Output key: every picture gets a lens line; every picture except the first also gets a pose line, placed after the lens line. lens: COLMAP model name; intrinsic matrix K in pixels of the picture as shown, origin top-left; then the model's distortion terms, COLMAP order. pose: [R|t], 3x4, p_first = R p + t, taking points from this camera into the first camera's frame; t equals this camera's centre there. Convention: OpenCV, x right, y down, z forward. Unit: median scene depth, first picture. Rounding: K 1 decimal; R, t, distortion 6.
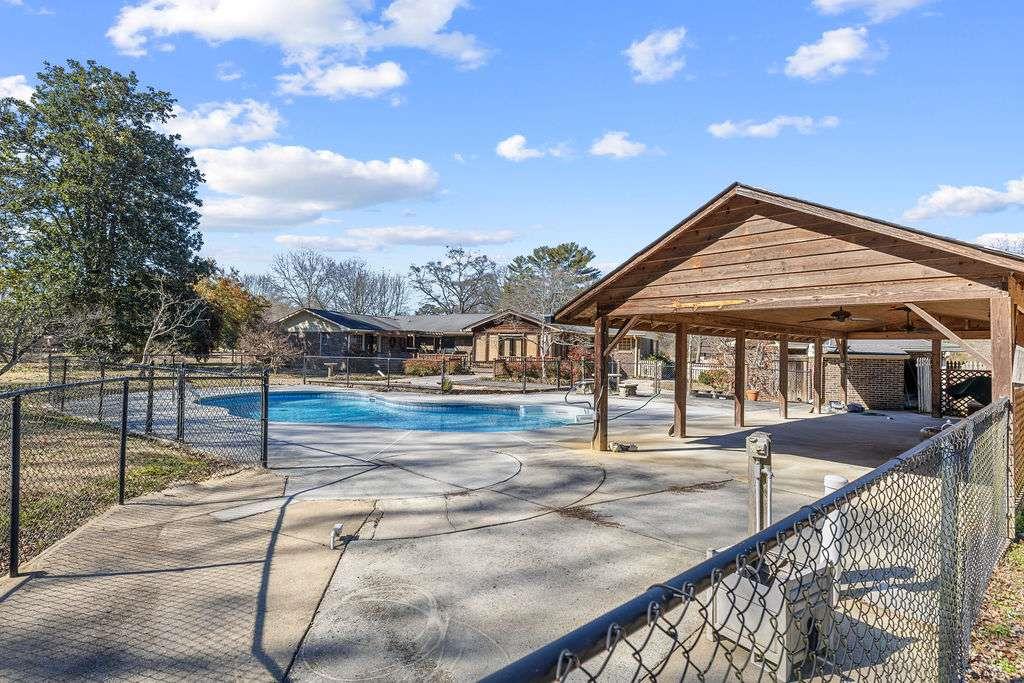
lens RADIAL K [[494.9, 0, 512.0], [0, 494.9, 341.5], [0, 0, 1]] dist [-0.002427, -0.000873]
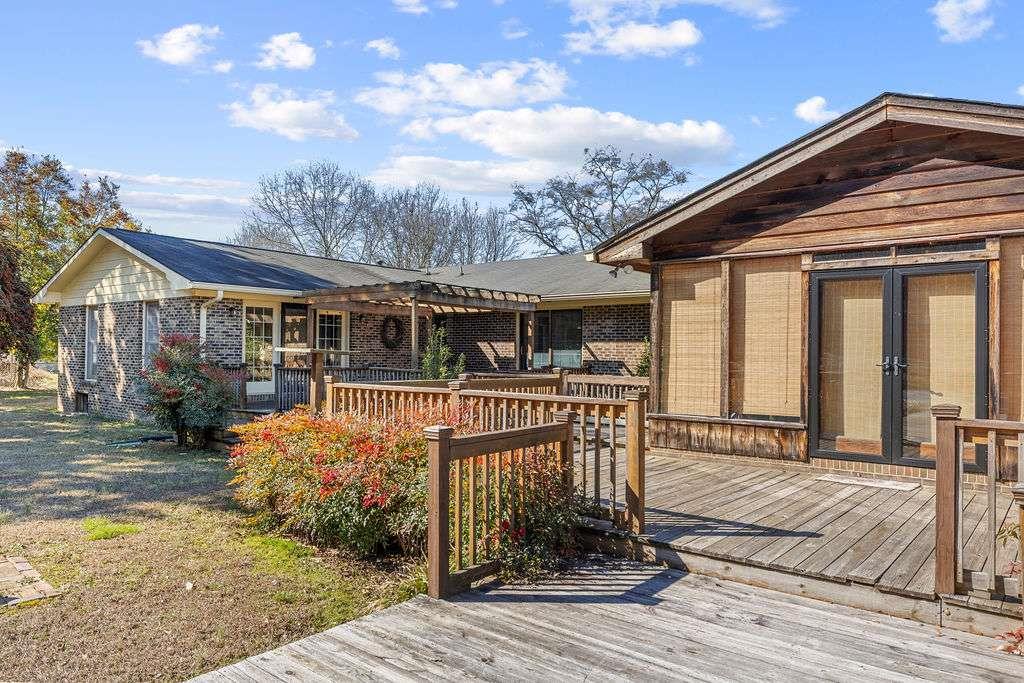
lens RADIAL K [[678.3, 0, 512.0], [0, 678.3, 341.5], [0, 0, 1]] dist [-0.003025, -0.000406]
pose [[0.965353, -0.014858, -0.260526, -0.052215], [0.014505, 0.999889, -0.003277, 0.009253], [0.260546, -0.000615, 0.965461, 0.604689]]
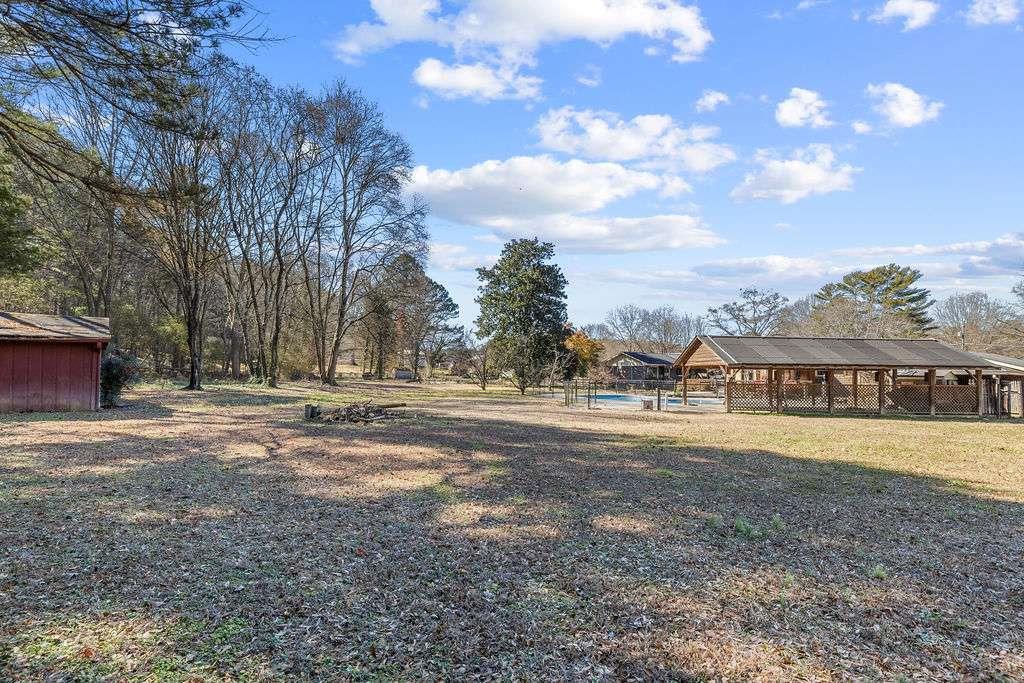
lens RADIAL K [[494.9, 0, 512.0], [0, 494.9, 341.5], [0, 0, 1]] dist [-0.002427, -0.000873]
pose [[0.796951, -0.052497, -0.601759, 0.263159], [0.015776, 0.997685, -0.066145, 0.002888], [0.603838, 0.043221, 0.795934, -0.497948]]
